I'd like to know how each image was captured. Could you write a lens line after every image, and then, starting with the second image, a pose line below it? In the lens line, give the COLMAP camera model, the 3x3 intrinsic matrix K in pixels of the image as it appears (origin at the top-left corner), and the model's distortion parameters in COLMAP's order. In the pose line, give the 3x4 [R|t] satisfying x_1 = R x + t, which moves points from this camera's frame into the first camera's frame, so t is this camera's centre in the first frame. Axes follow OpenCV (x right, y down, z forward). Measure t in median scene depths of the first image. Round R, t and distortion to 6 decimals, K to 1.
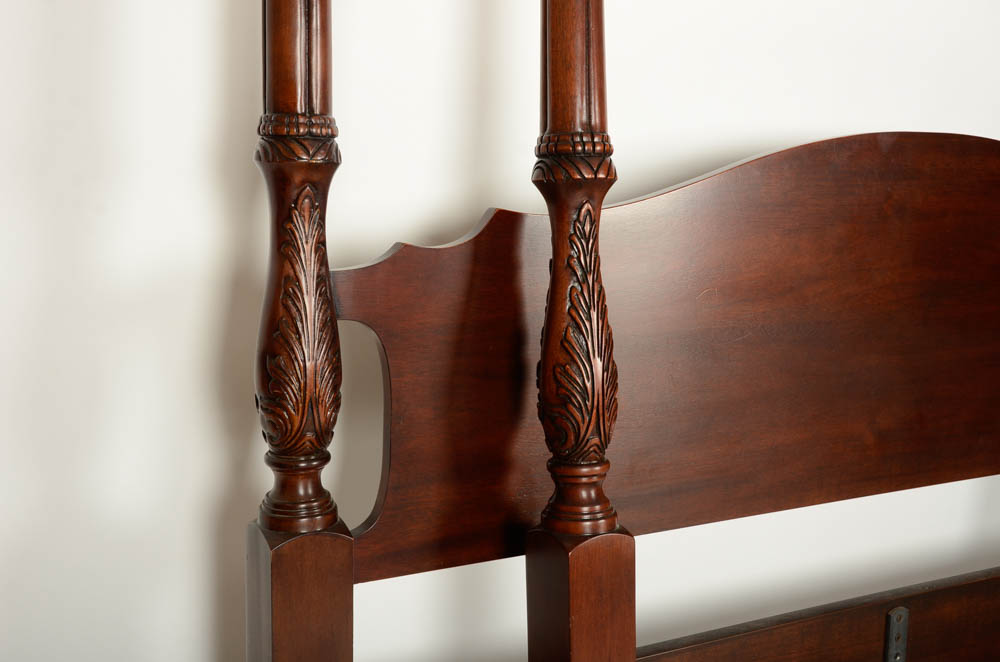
lens RADIAL K [[1031.8, 0, 501.3], [0, 1031.8, 335.7], [0, 0, 1]] dist [0.082743, 0.000000]
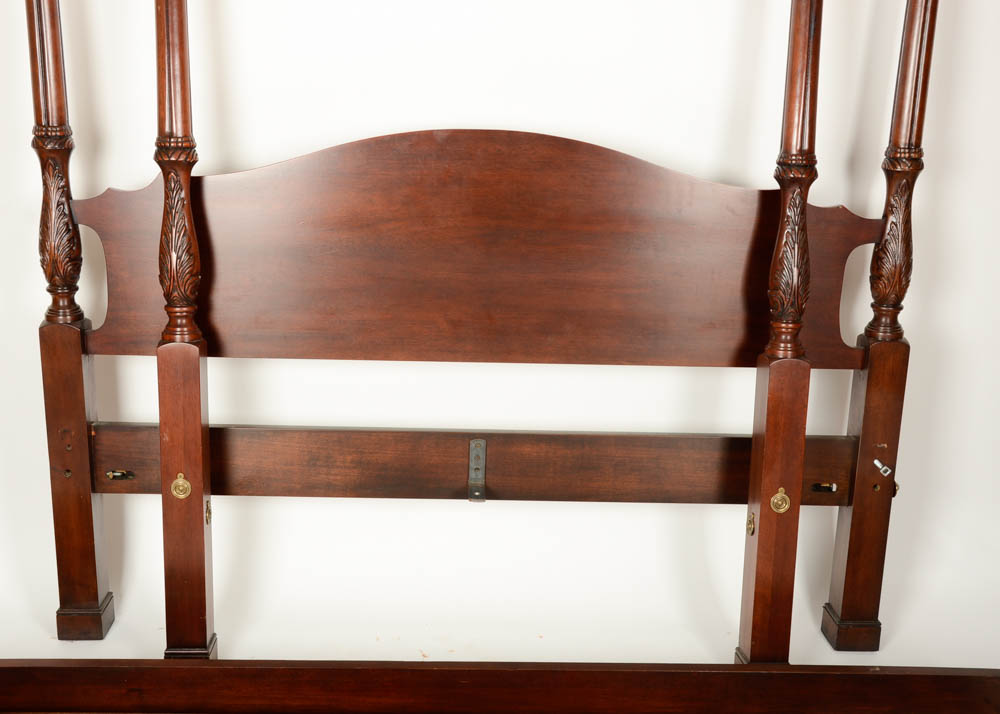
lens RADIAL K [[1140.7, 0, 481.0], [0, 1140.7, 353.1], [0, 0, 1]] dist [0.029620, 0.000000]
pose [[0.883851, 0.112820, -0.453959, 1.298144], [-0.075449, 0.992155, 0.099678, -0.037888], [0.461644, -0.053850, 0.885429, -0.540870]]
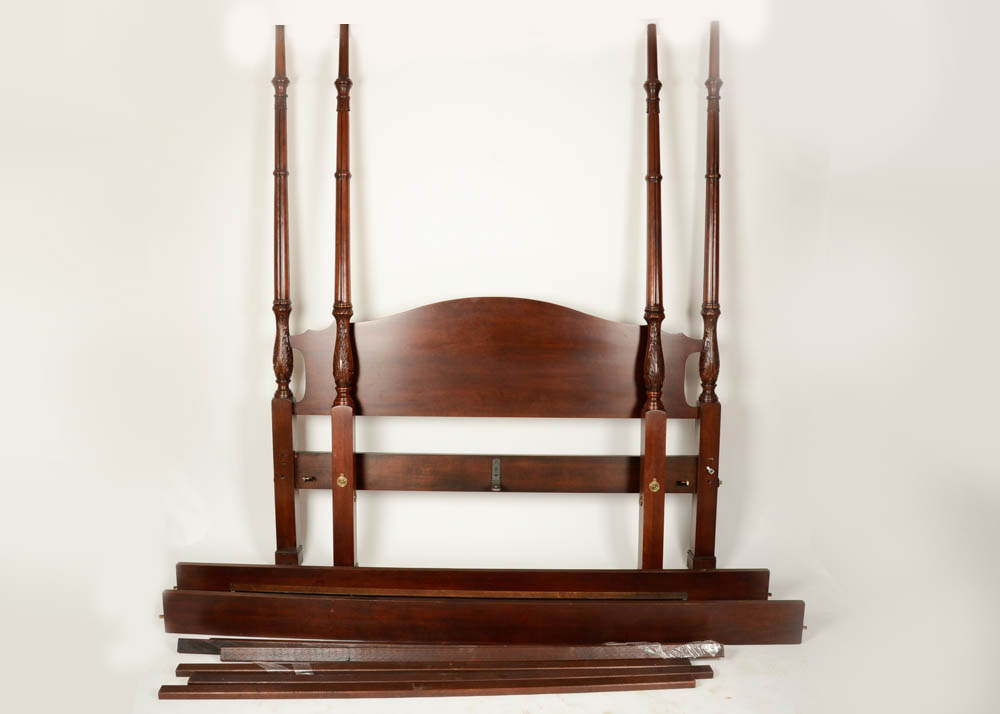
lens RADIAL K [[819.2, 0, 498.4], [0, 819.2, 357.2], [0, 0, 1]] dist [-0.096030, -0.001772]
pose [[0.871841, 0.030077, -0.488865, 1.702103], [-0.061725, 0.996902, -0.048746, 0.102867], [0.485885, 0.072674, 0.870996, -1.129760]]
